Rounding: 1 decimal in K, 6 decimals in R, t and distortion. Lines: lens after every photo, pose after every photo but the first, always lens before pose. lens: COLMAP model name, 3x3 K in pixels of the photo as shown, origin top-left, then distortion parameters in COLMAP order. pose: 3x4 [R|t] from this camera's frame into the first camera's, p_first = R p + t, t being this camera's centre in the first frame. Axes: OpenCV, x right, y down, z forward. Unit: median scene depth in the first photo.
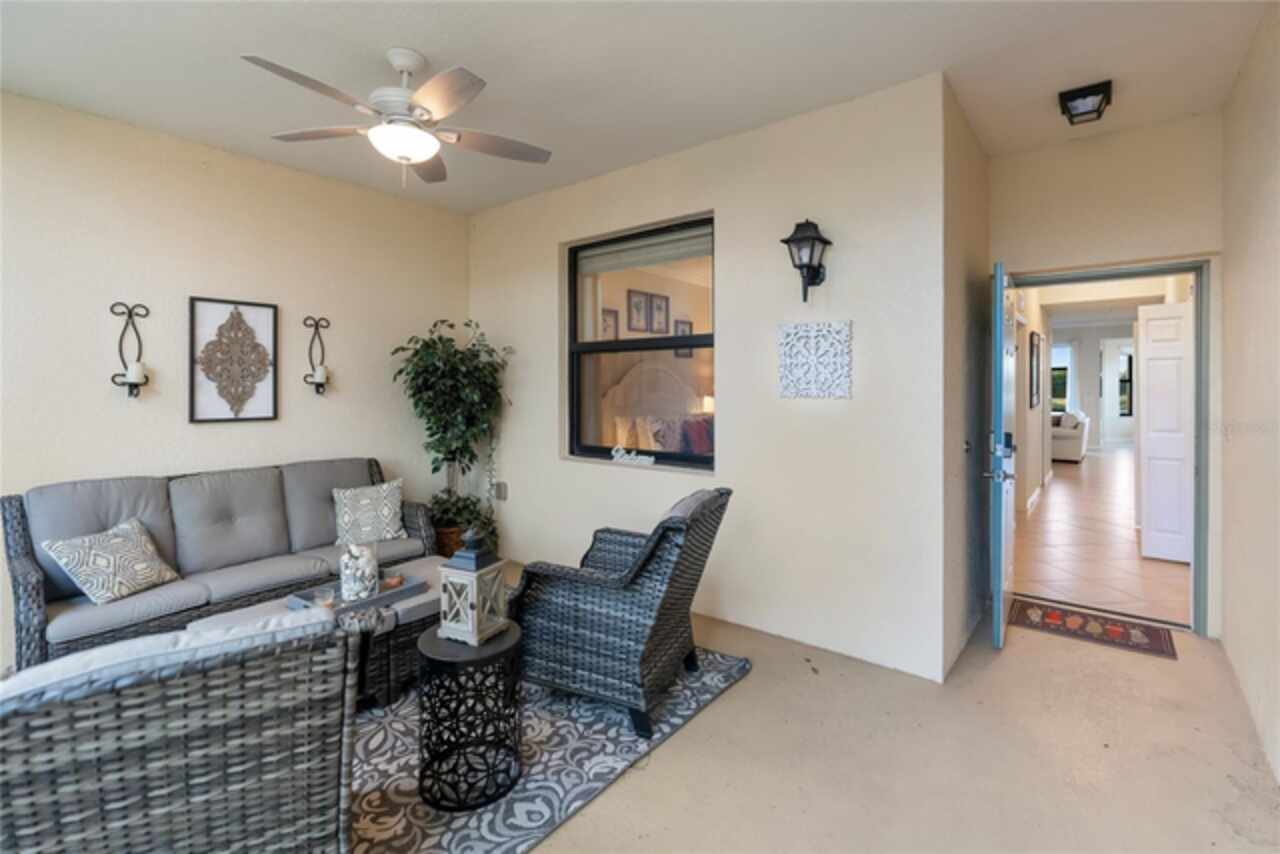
lens RADIAL K [[593.5, 0, 637.7], [0, 593.5, 389.2], [0, 0, 1]] dist [0.000818, 0.000480]
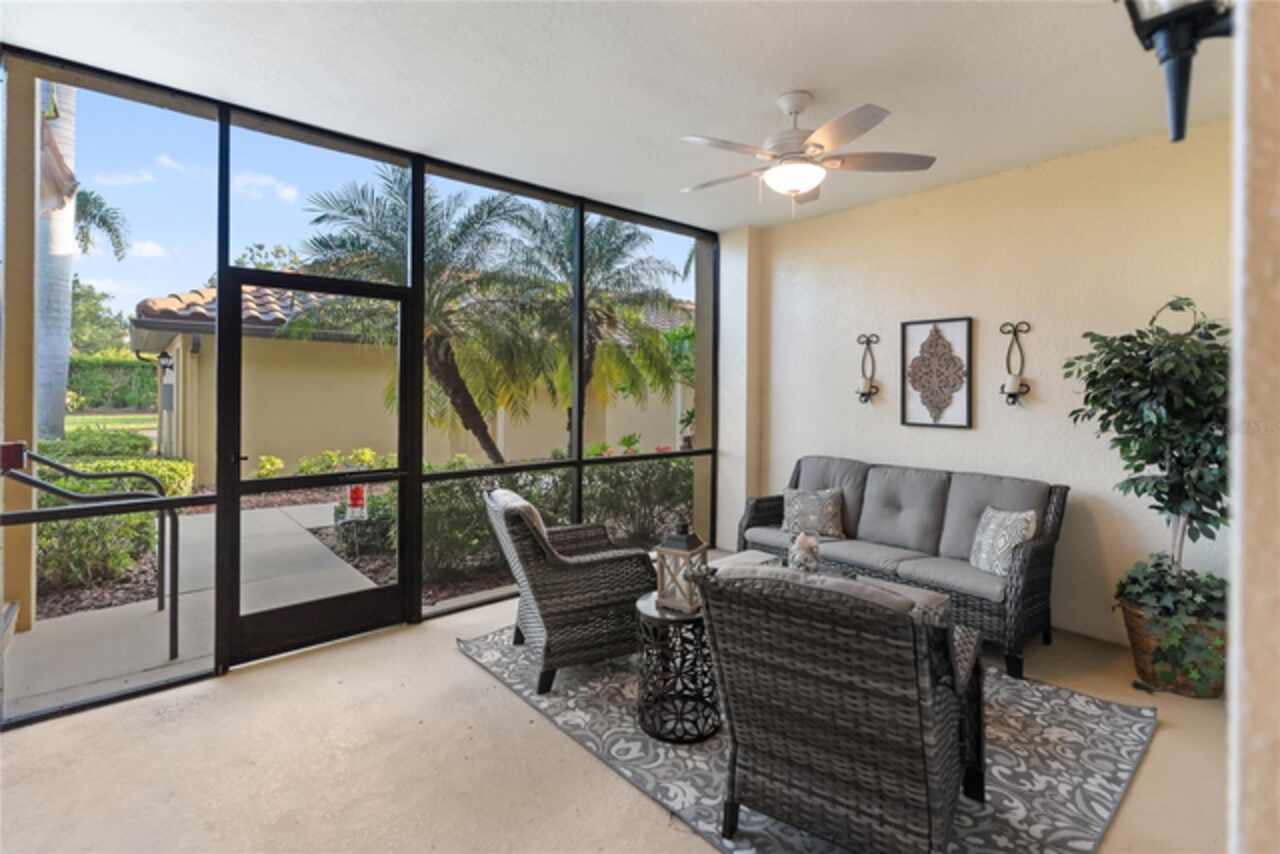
lens RADIAL K [[593.5, 0, 637.7], [0, 593.5, 389.2], [0, 0, 1]] dist [0.000818, 0.000480]
pose [[-0.187898, 0.000316, -0.982188, 0.556551], [-0.008916, 0.999958, 0.002027, -0.014900], [0.982148, 0.009138, -0.187887, 0.685239]]
